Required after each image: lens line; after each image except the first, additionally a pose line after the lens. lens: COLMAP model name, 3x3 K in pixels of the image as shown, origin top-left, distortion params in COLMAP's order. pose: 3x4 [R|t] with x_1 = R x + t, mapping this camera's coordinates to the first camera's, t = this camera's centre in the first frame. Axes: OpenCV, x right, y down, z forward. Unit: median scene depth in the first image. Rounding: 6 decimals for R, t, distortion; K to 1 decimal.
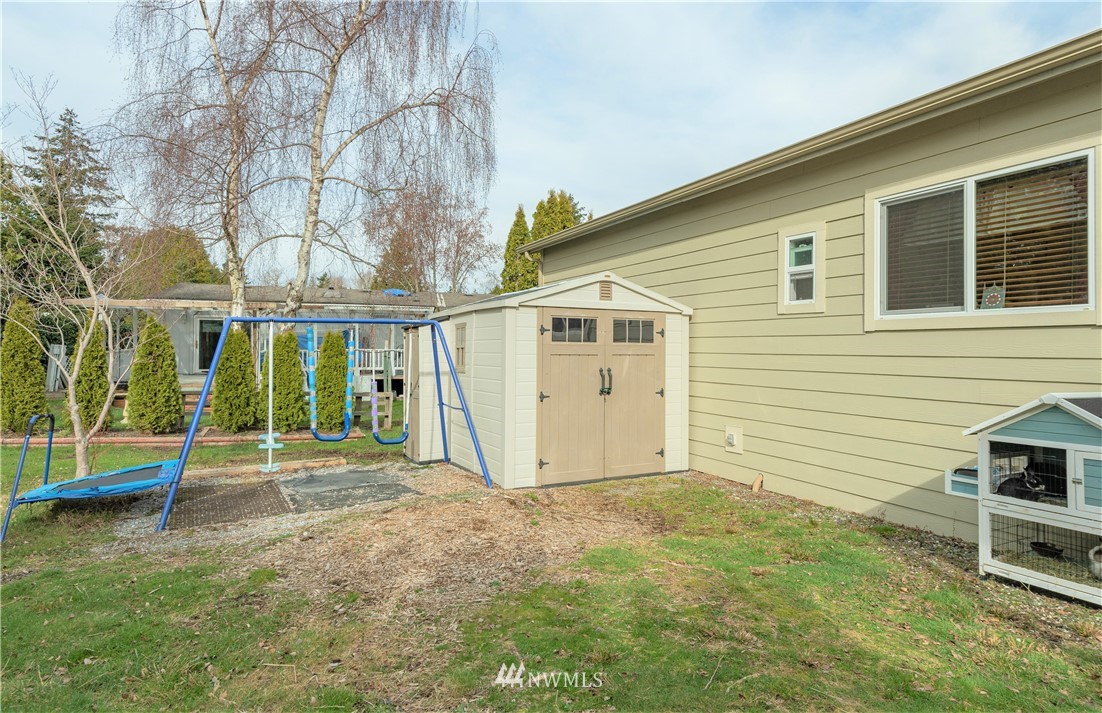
lens RADIAL K [[593.6, 0, 556.4], [0, 593.6, 348.1], [0, 0, 1]] dist [0.016542, -0.004960]
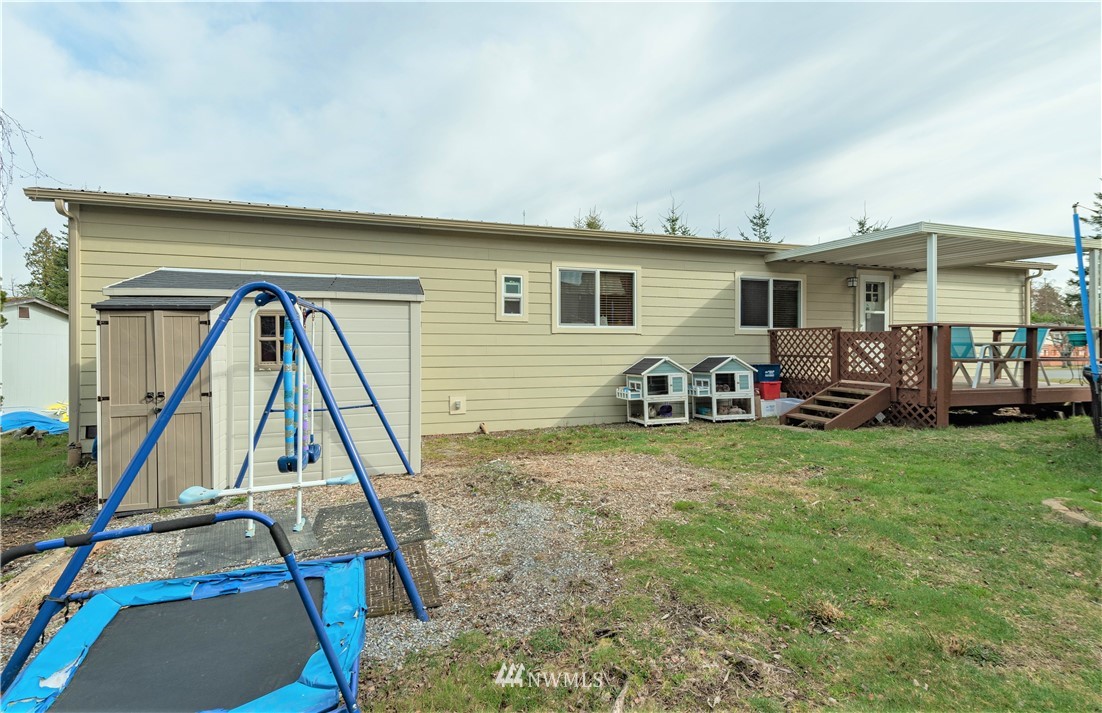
lens RADIAL K [[486.7, 0, 546.2], [0, 486.7, 353.1], [0, 0, 1]] dist [0.004646, 0.000182]
pose [[0.213896, -0.013337, 0.976765, -0.976123], [0.002476, 0.999911, 0.013111, 0.014828], [-0.976853, -0.000386, 0.213909, 0.640652]]
